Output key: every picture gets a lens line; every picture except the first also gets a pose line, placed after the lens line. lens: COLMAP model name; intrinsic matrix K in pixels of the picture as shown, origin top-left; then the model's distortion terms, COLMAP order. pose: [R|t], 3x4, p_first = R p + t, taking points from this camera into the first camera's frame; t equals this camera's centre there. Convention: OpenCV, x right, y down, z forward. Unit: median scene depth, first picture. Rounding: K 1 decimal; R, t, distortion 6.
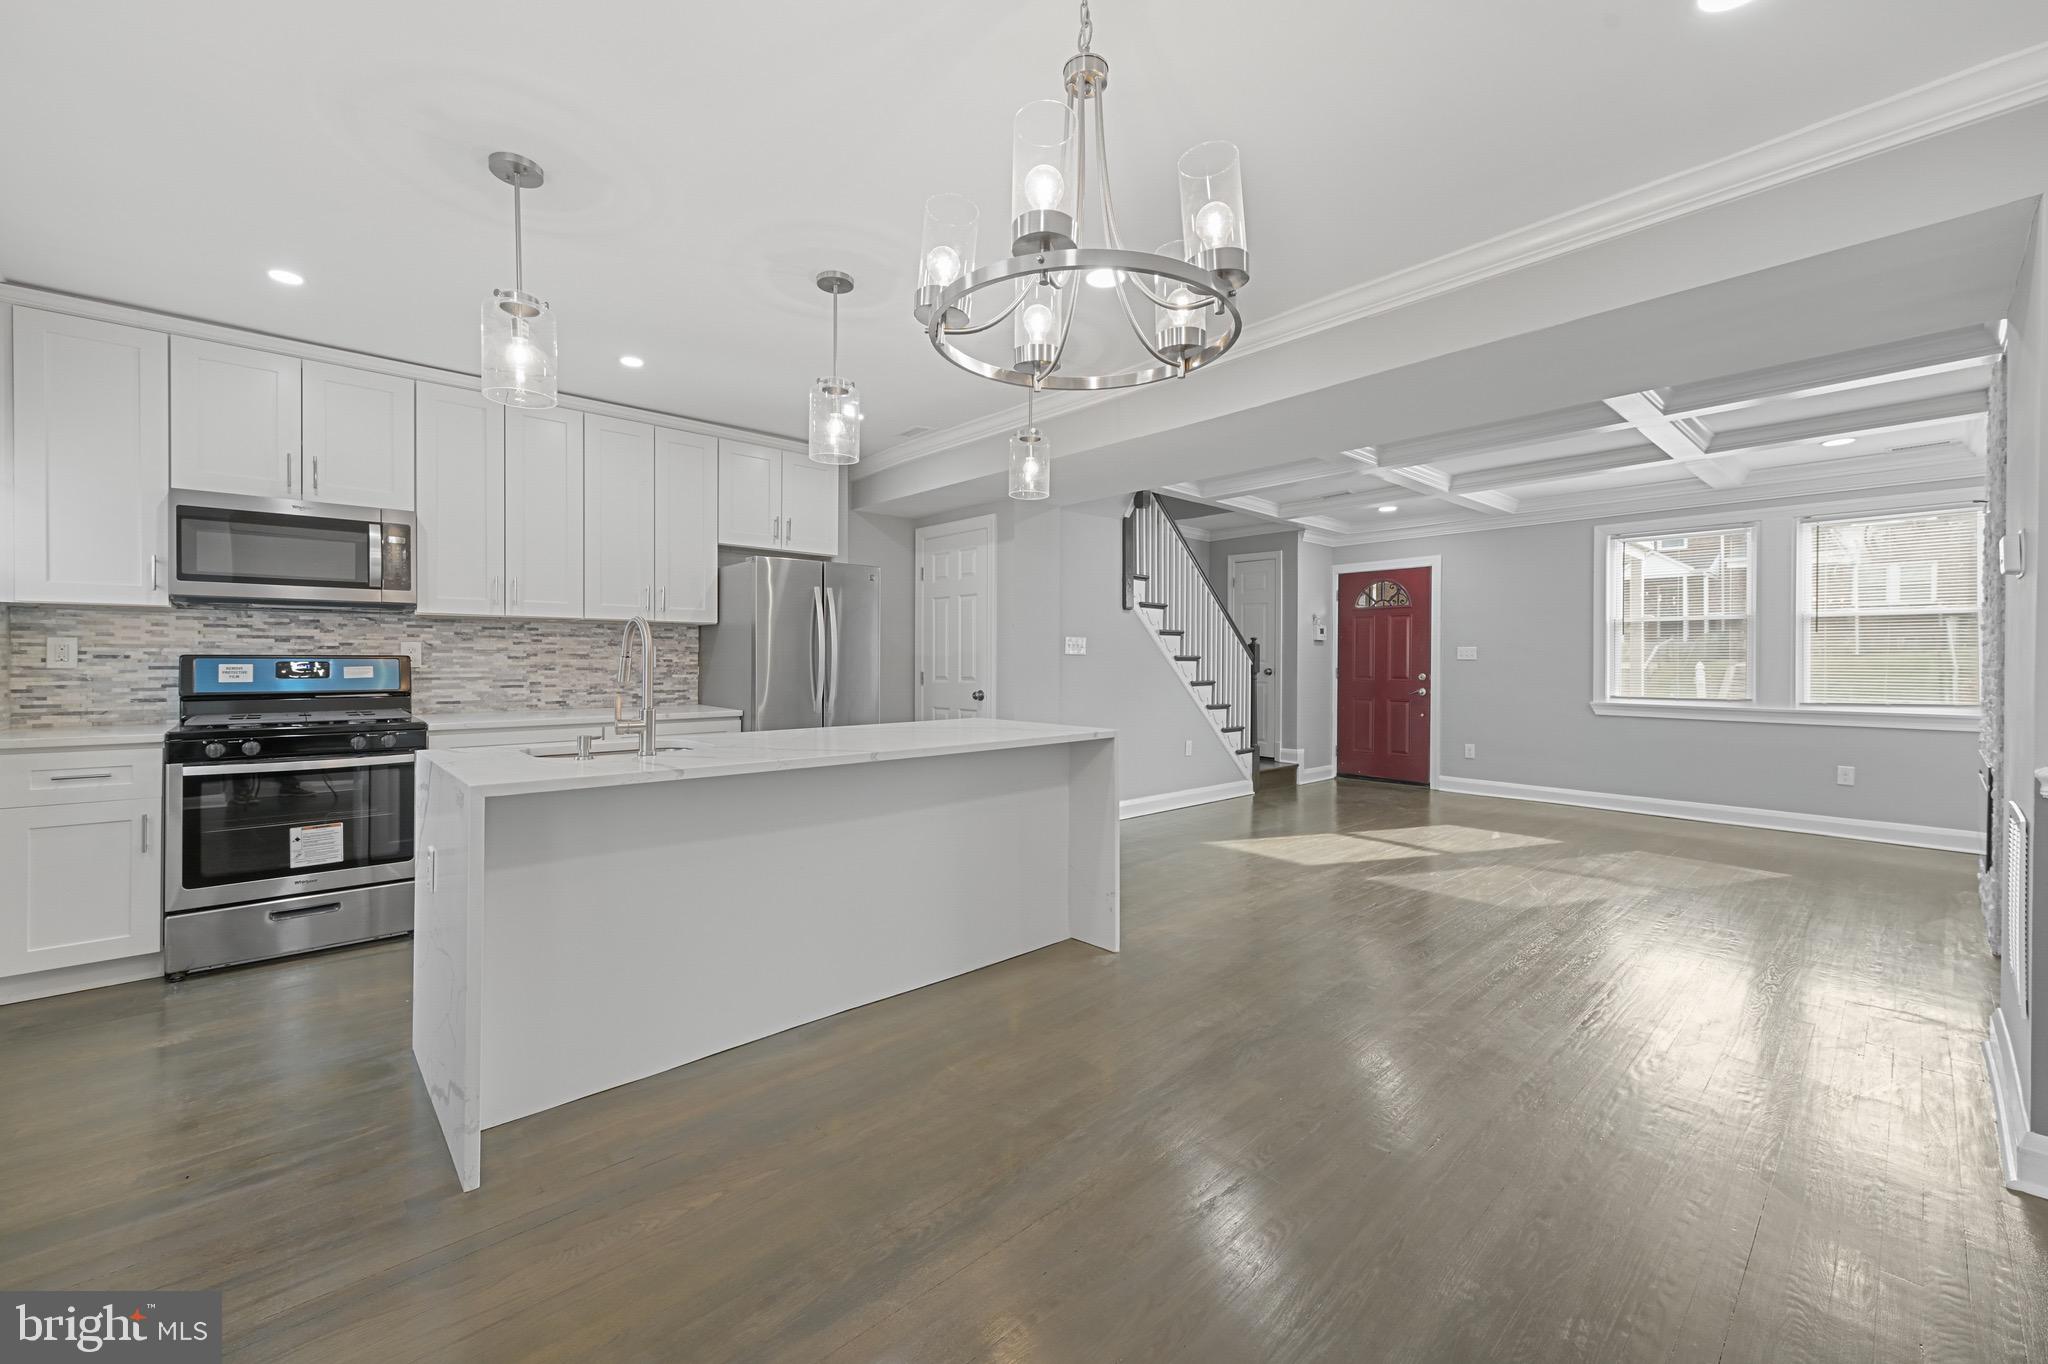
lens RADIAL K [[816.2, 0, 1021.3], [0, 816.2, 662.8], [0, 0, 1]] dist [0.007564, -0.000591]
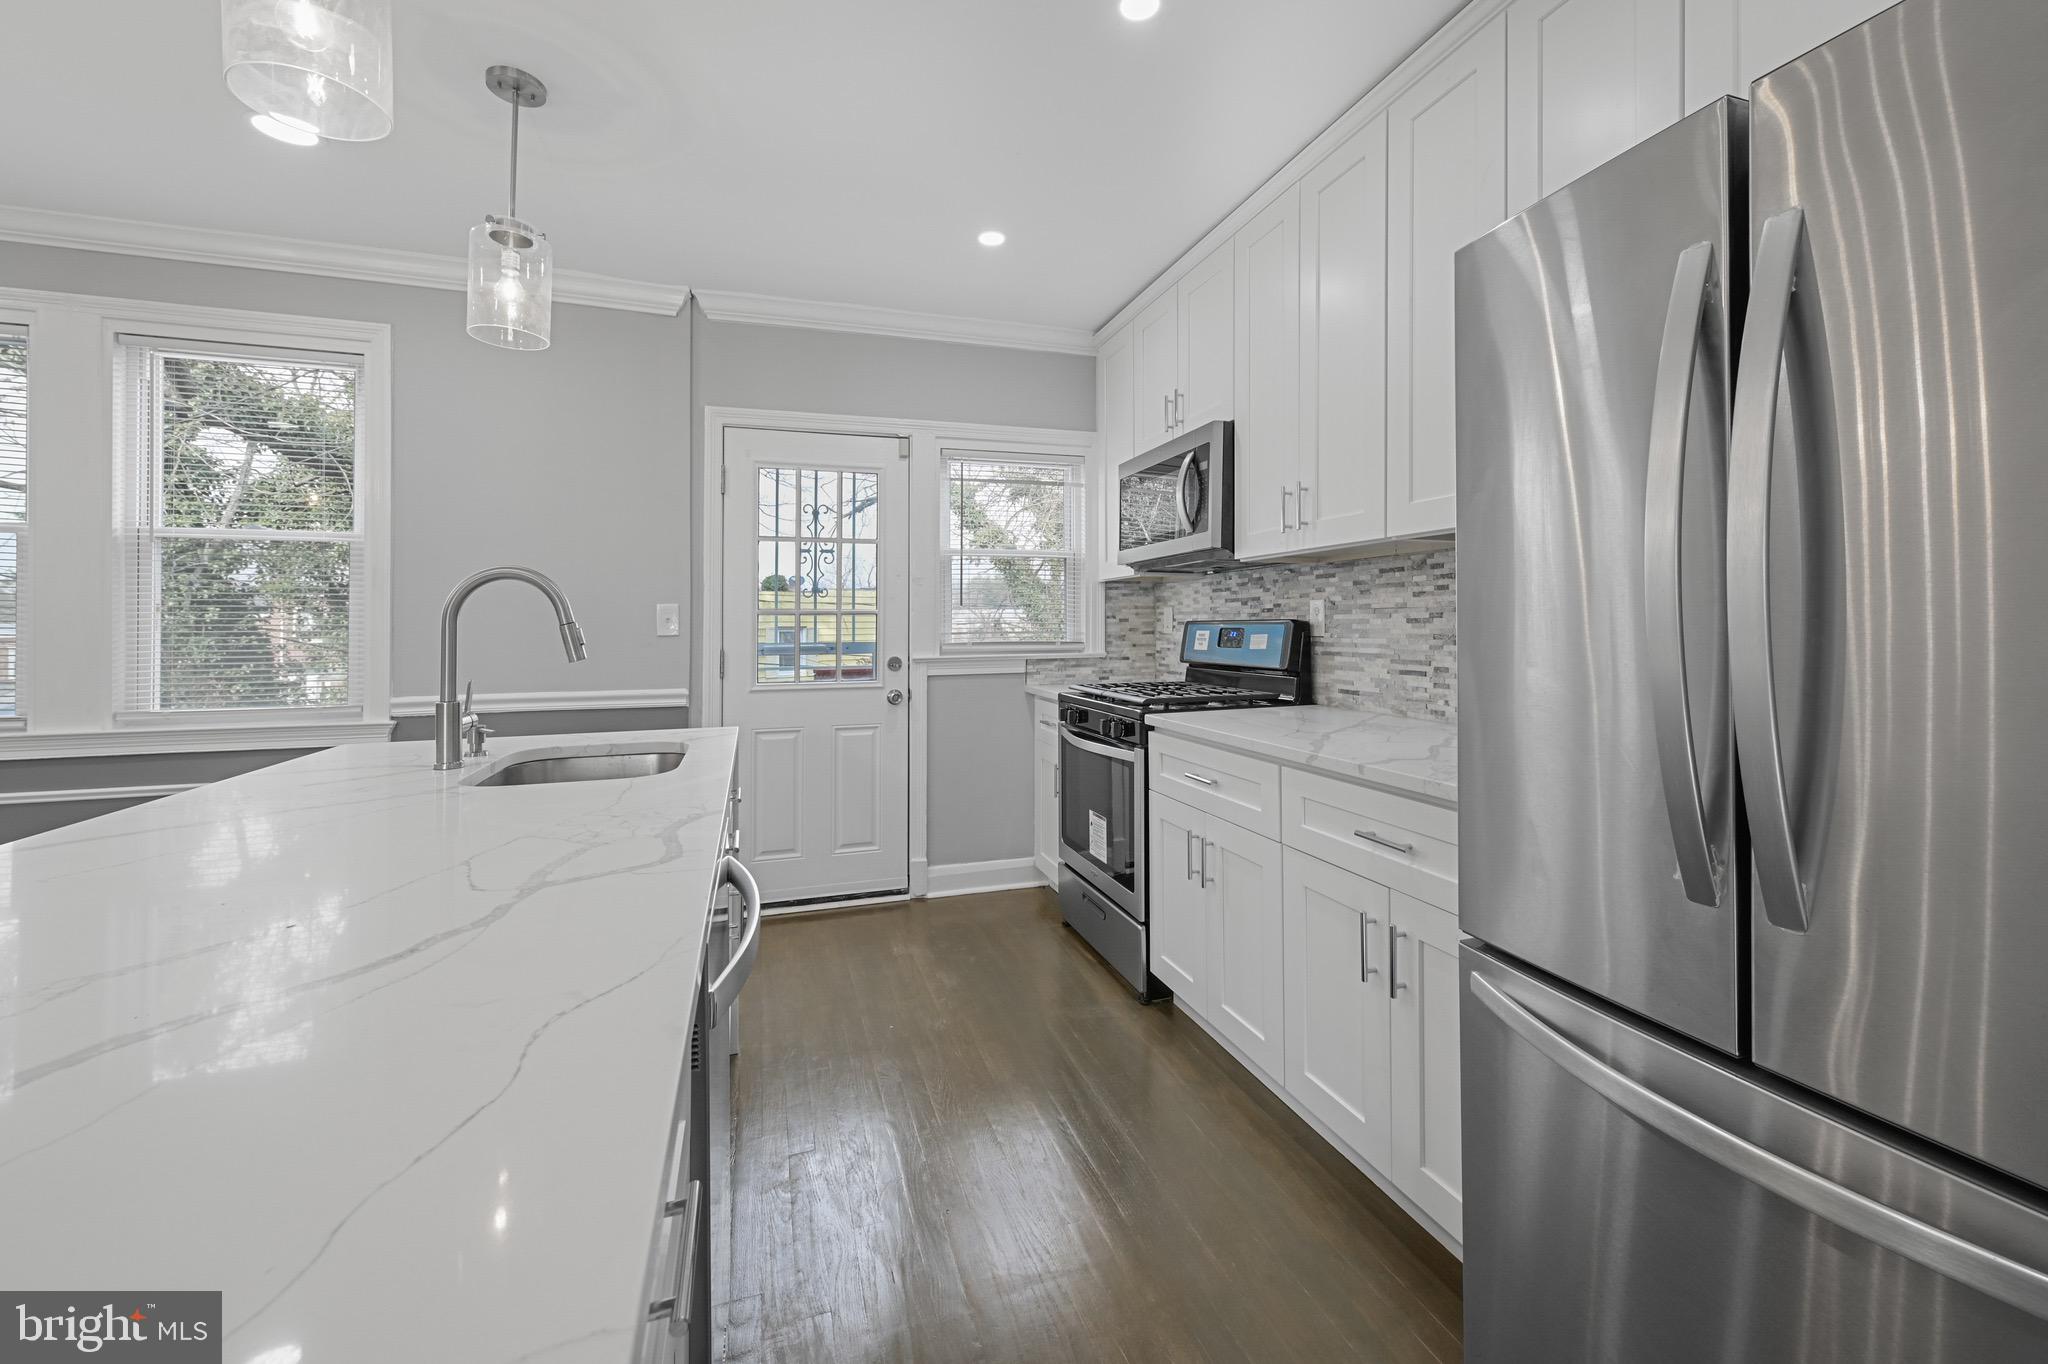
lens RADIAL K [[816.2, 0, 1041.8], [0, 816.2, 609.5], [0, 0, 1]] dist [0.007564, -0.000591]
pose [[-0.405514, -0.016957, -0.913931, -0.016810], [0.000934, 0.999820, -0.018965, -0.003465], [0.914088, -0.008544, -0.405425, 0.936889]]
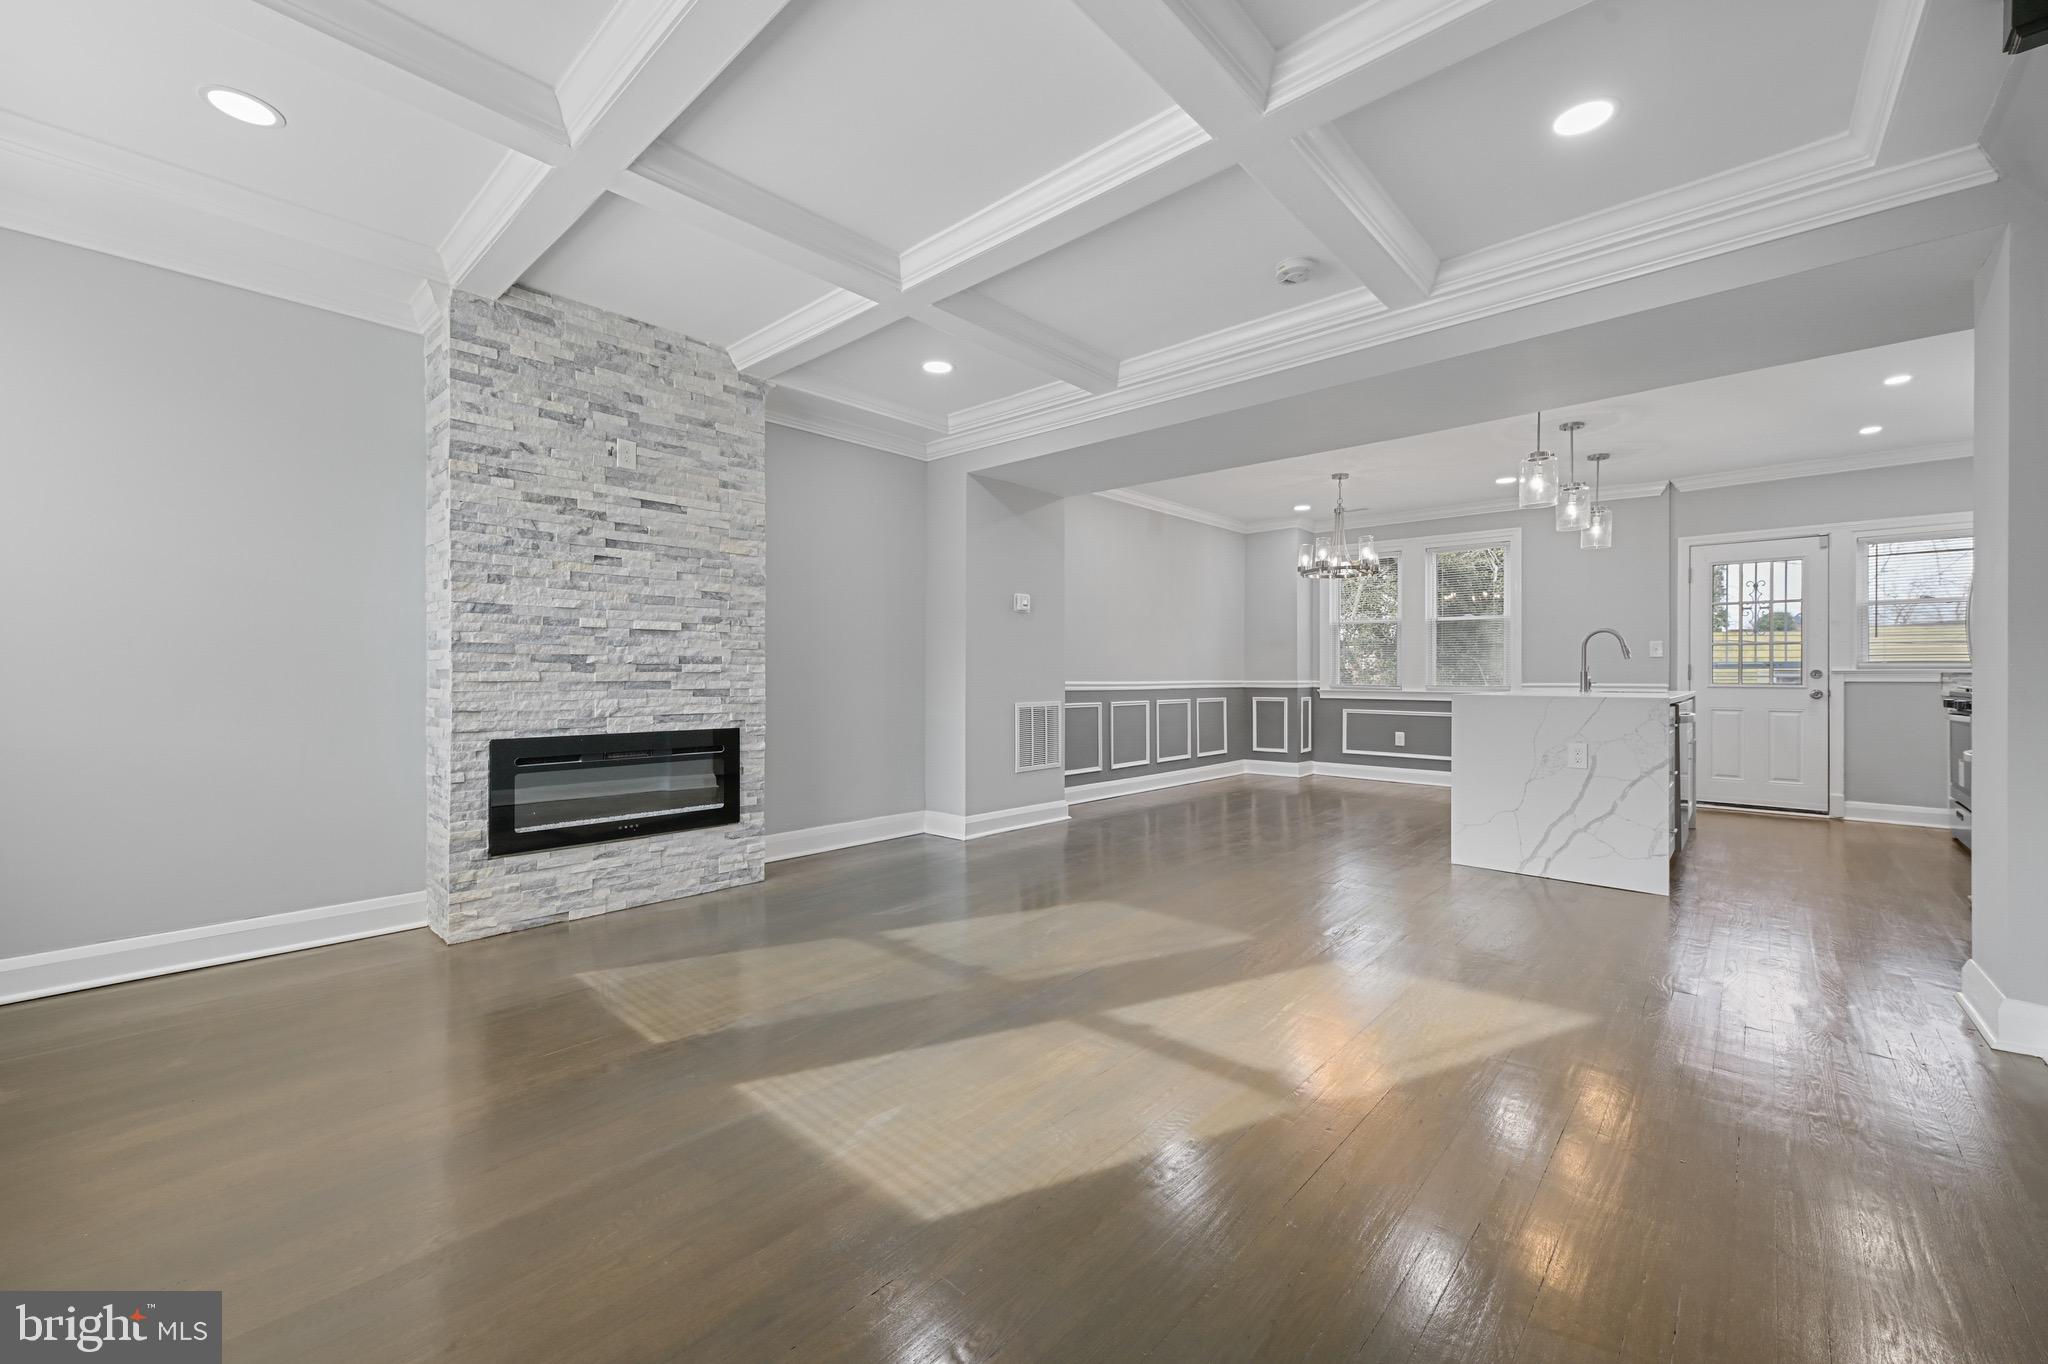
lens RADIAL K [[816.2, 0, 1024.6], [0, 816.2, 672.2], [0, 0, 1]] dist [0.007564, -0.000591]
pose [[-0.995124, -0.004986, -0.098502, 0.687204], [-0.005038, 0.999987, 0.000276, 0.036245], [0.098500, 0.000771, -0.995137, 1.649871]]
